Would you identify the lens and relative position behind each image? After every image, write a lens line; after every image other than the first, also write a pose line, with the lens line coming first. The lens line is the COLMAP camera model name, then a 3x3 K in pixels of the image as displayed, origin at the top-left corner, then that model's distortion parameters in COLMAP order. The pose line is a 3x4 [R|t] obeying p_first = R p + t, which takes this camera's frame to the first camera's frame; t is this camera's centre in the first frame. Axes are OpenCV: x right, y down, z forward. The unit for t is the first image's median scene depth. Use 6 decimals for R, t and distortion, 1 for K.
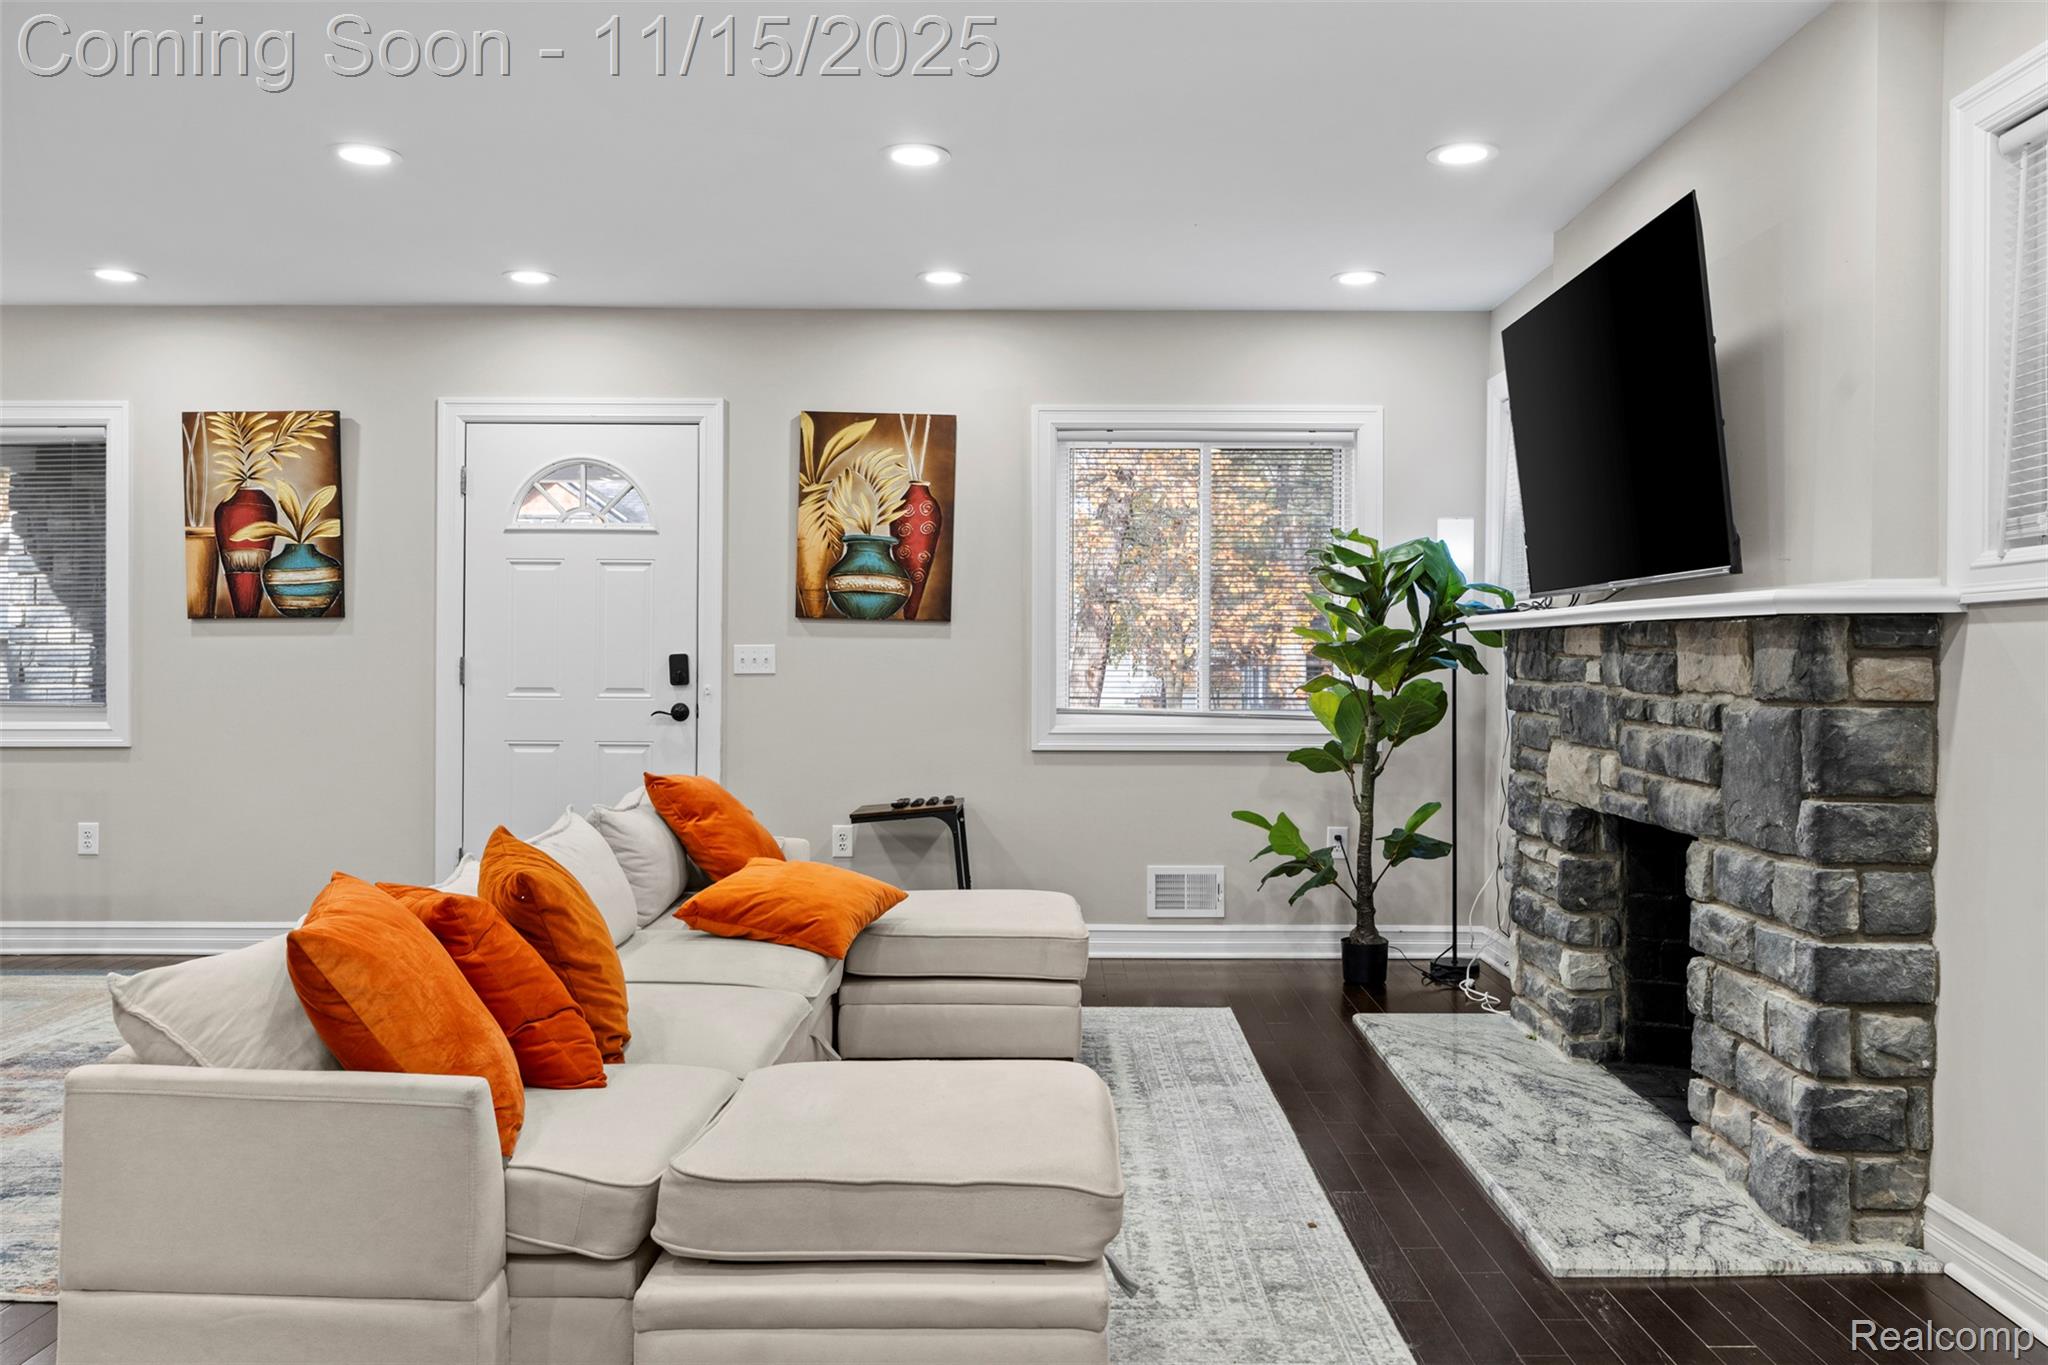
lens RADIAL K [[1557.3, 0, 1031.5], [0, 1557.3, 655.4], [0, 0, 1]] dist [0.004194, 0.003015]
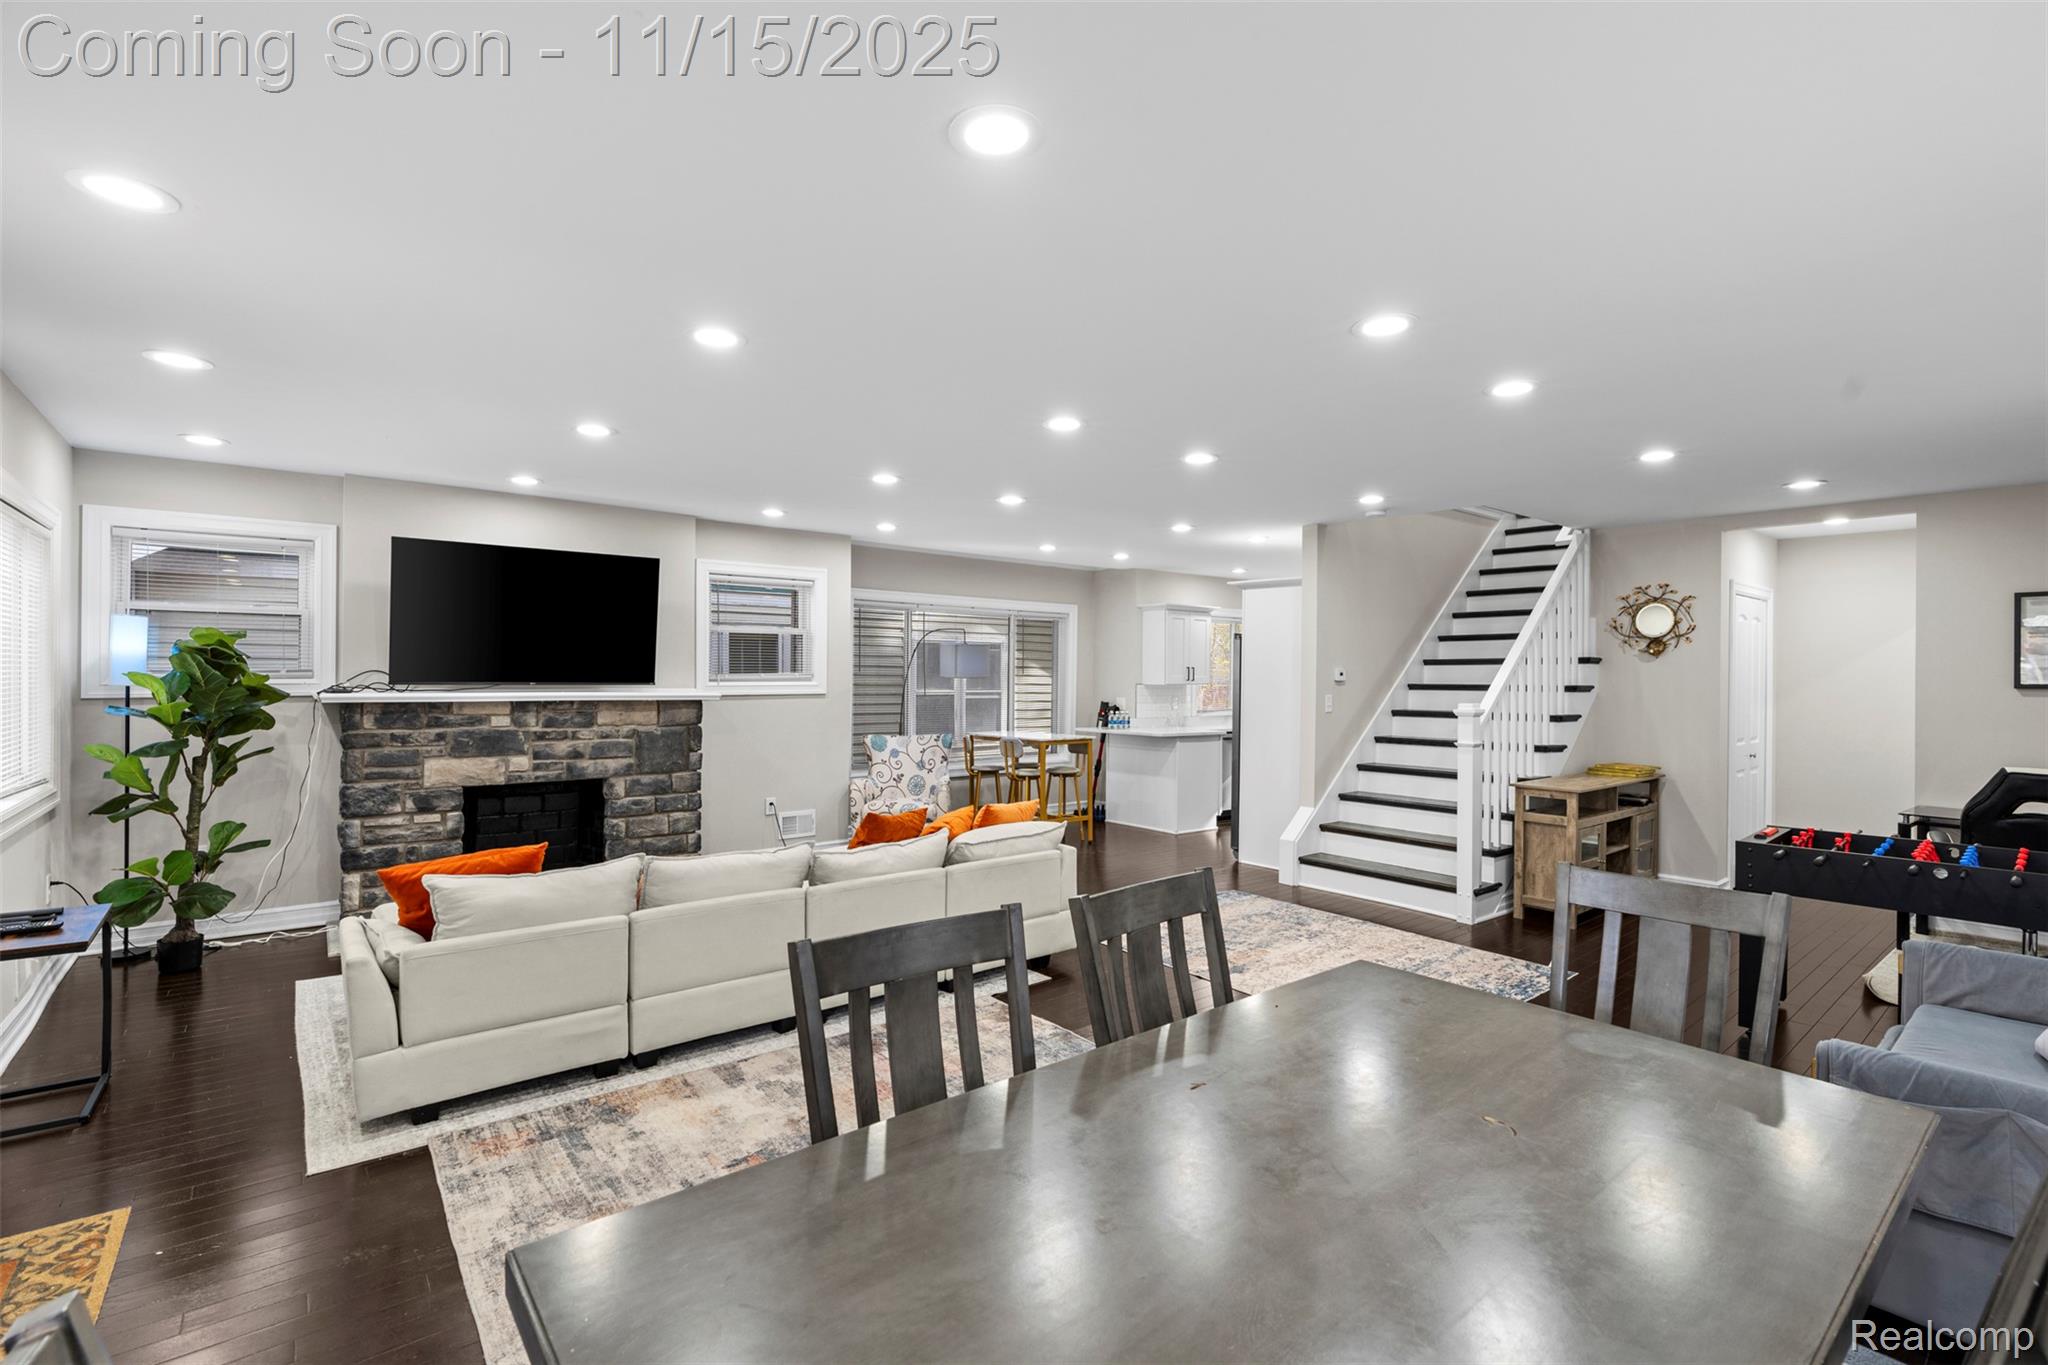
lens RADIAL K [[922.2, 0, 1026.2], [0, 922.2, 677.6], [0, 0, 1]] dist [-0.014632, 0.005925]
pose [[-0.636510, -0.011014, 0.771190, -0.814123], [-0.011801, 0.999920, 0.004541, -0.048442], [-0.771179, -0.006210, -0.636589, 0.913504]]
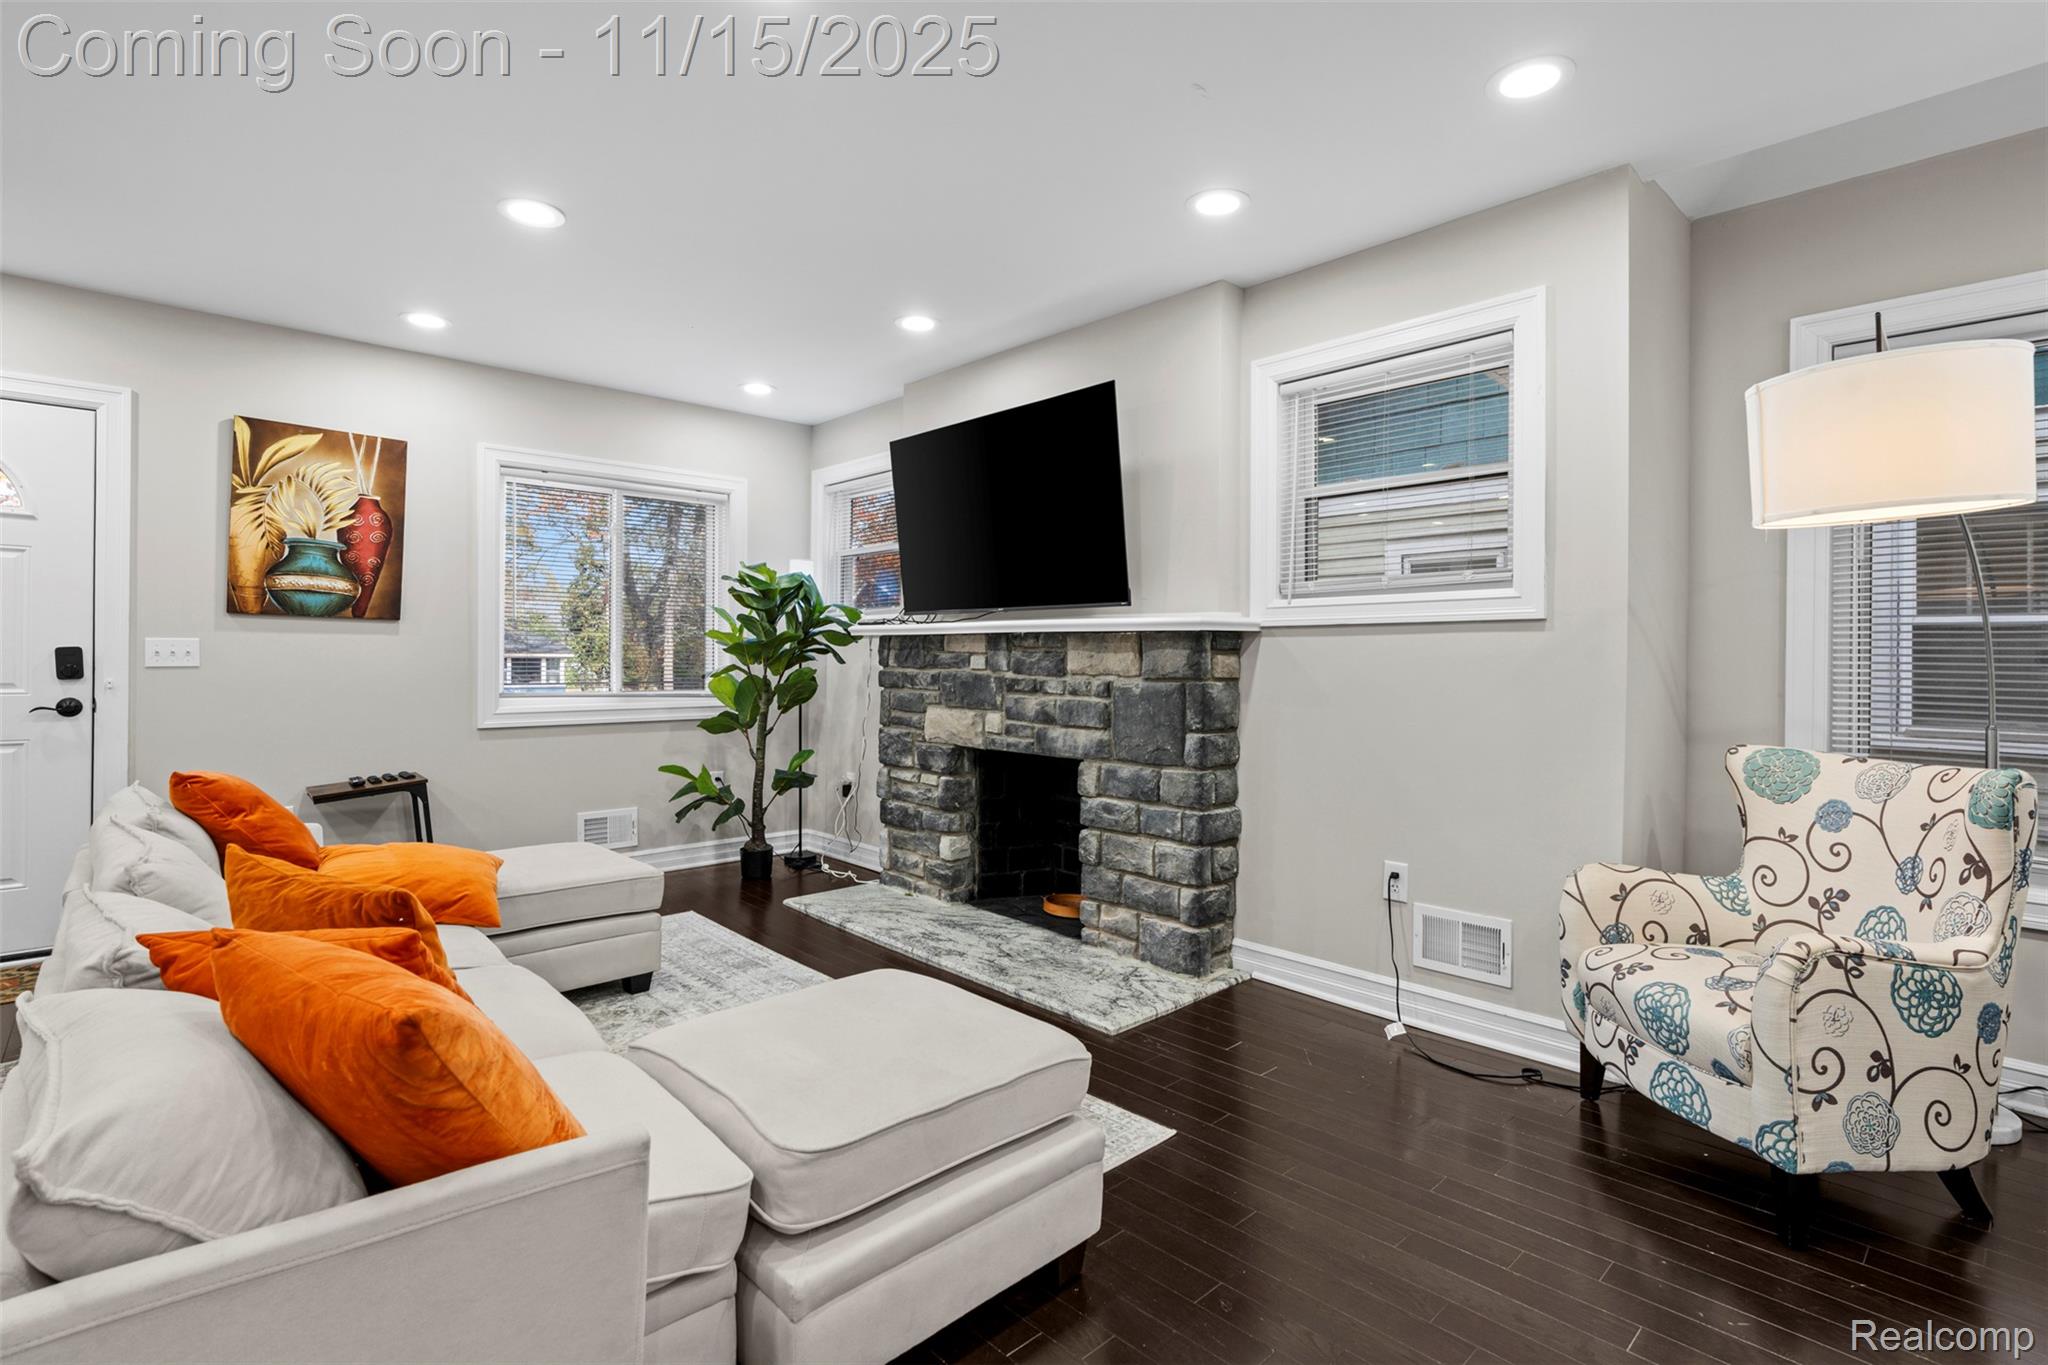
lens RADIAL K [[972.2, 0, 1032.3], [0, 972.2, 658.4], [0, 0, 1]] dist [-0.009349, 0.003836]
pose [[0.725263, -0.000869, 0.688471, -0.214626], [-0.004861, 0.999968, 0.006382, -0.000390], [-0.688455, -0.007975, 0.725235, 0.165832]]
